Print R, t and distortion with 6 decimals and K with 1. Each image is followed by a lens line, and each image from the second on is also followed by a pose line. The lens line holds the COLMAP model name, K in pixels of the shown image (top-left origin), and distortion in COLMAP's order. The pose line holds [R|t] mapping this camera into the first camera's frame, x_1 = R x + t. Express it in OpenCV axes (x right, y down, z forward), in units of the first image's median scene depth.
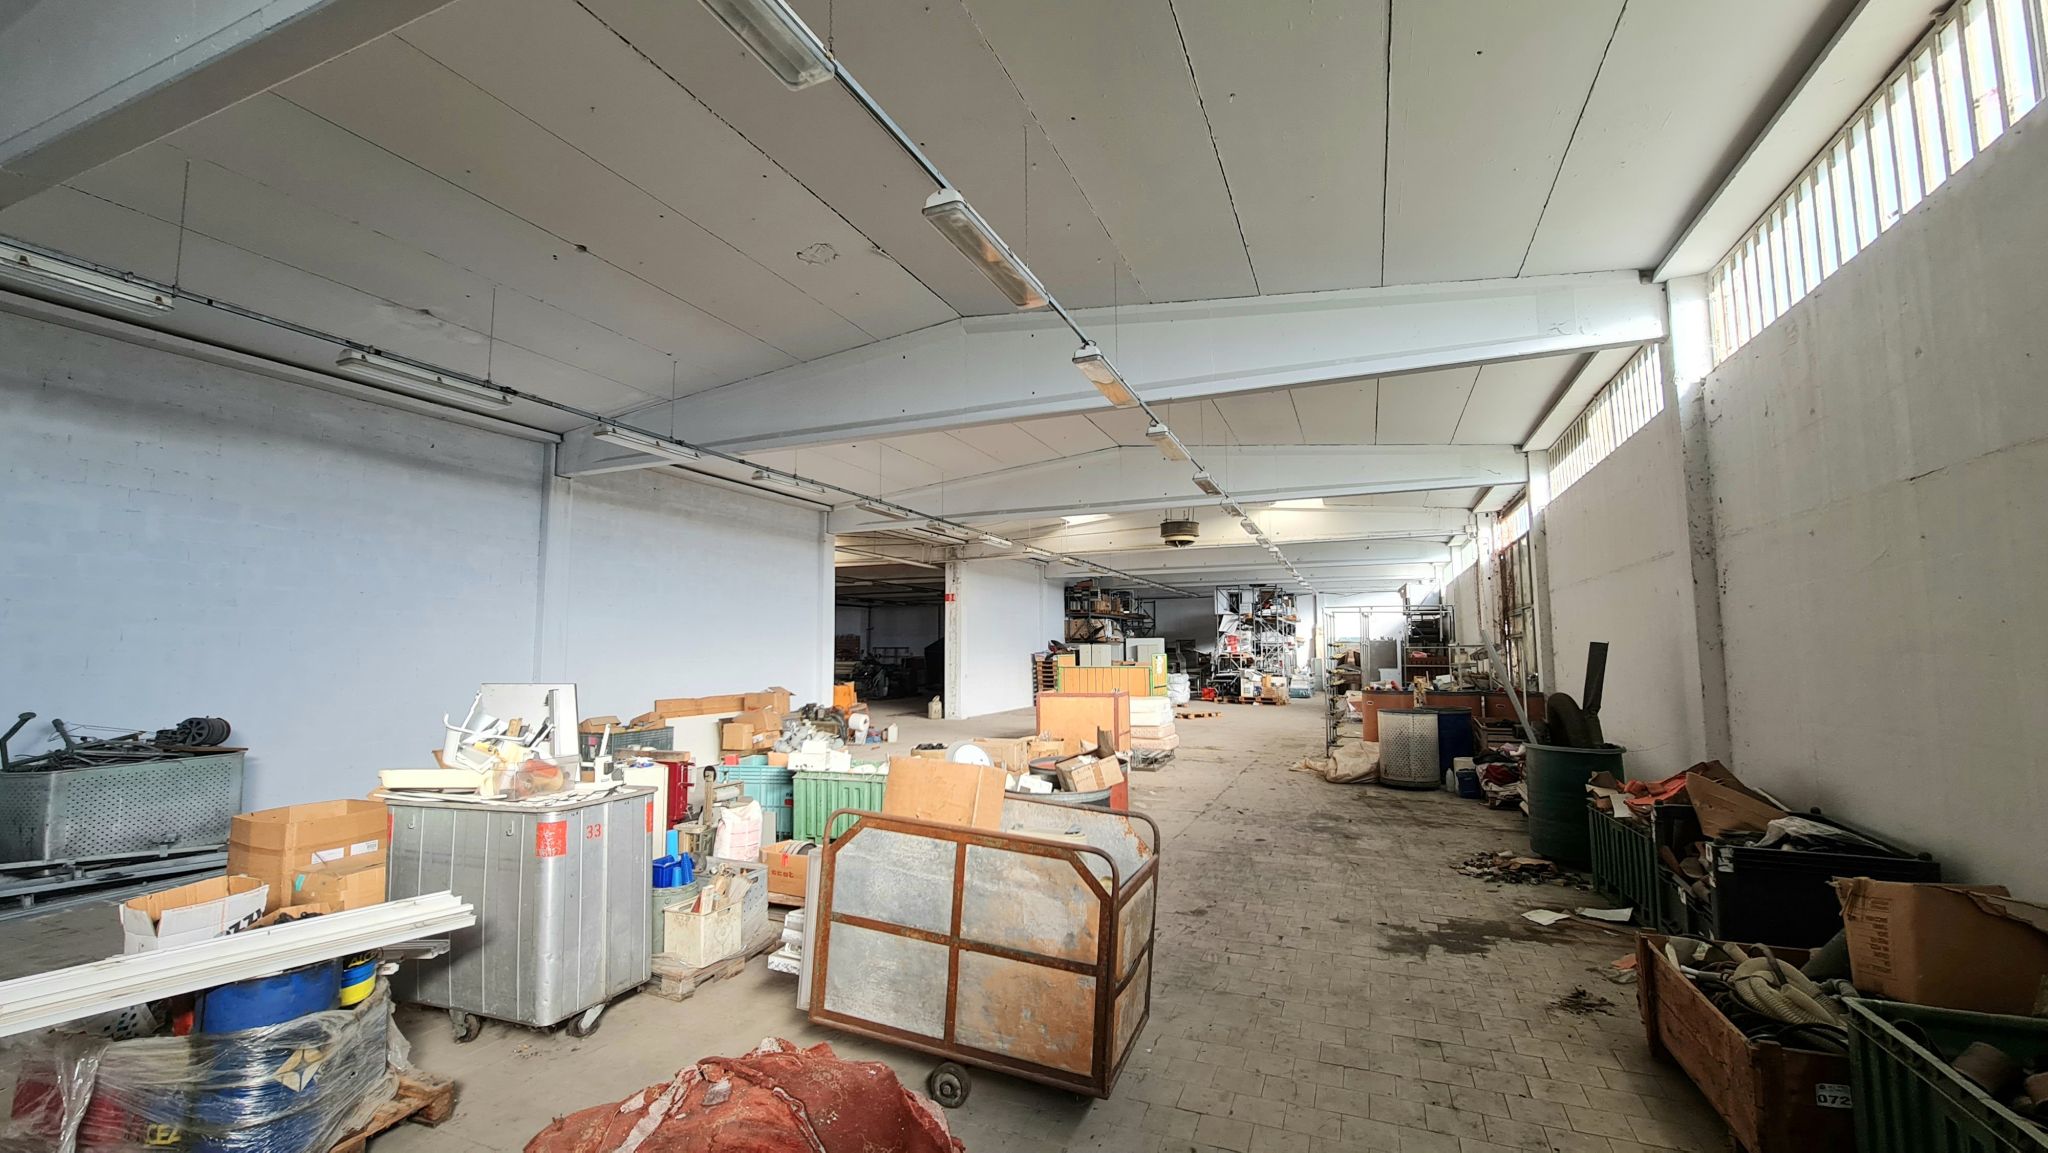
lens RADIAL K [[832.9, 0, 1018.7], [0, 832.9, 577.9], [0, 0, 1]] dist [-0.000298, -0.000096]
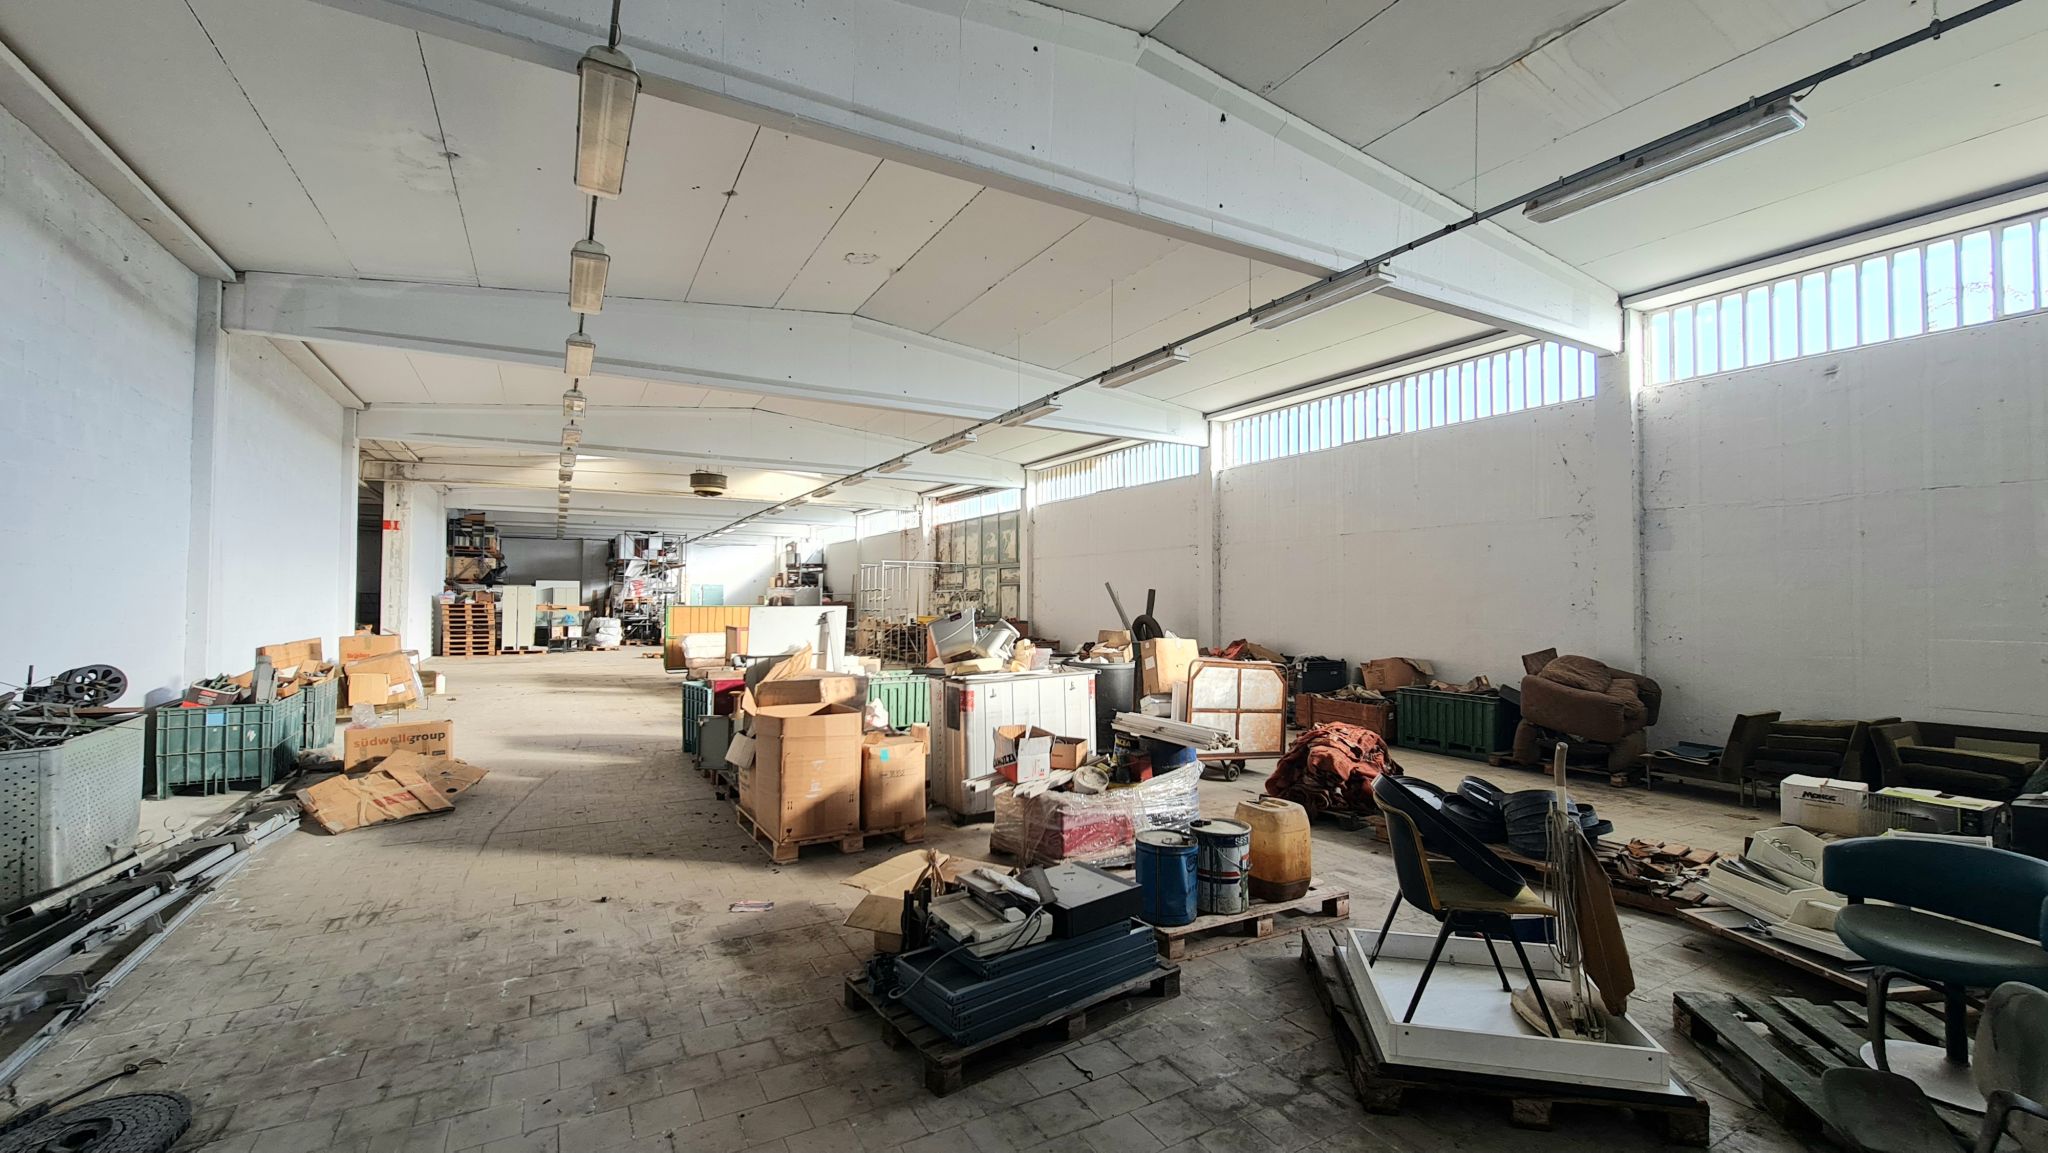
lens RADIAL K [[832.9, 0, 1014.7], [0, 832.9, 580.9], [0, 0, 1]] dist [-0.000298, -0.000096]
pose [[0.615794, 0.026597, 0.787458, -0.410215], [-0.076572, 0.996719, 0.026214, 0.012057], [-0.784178, -0.076440, 0.615810, 0.017350]]
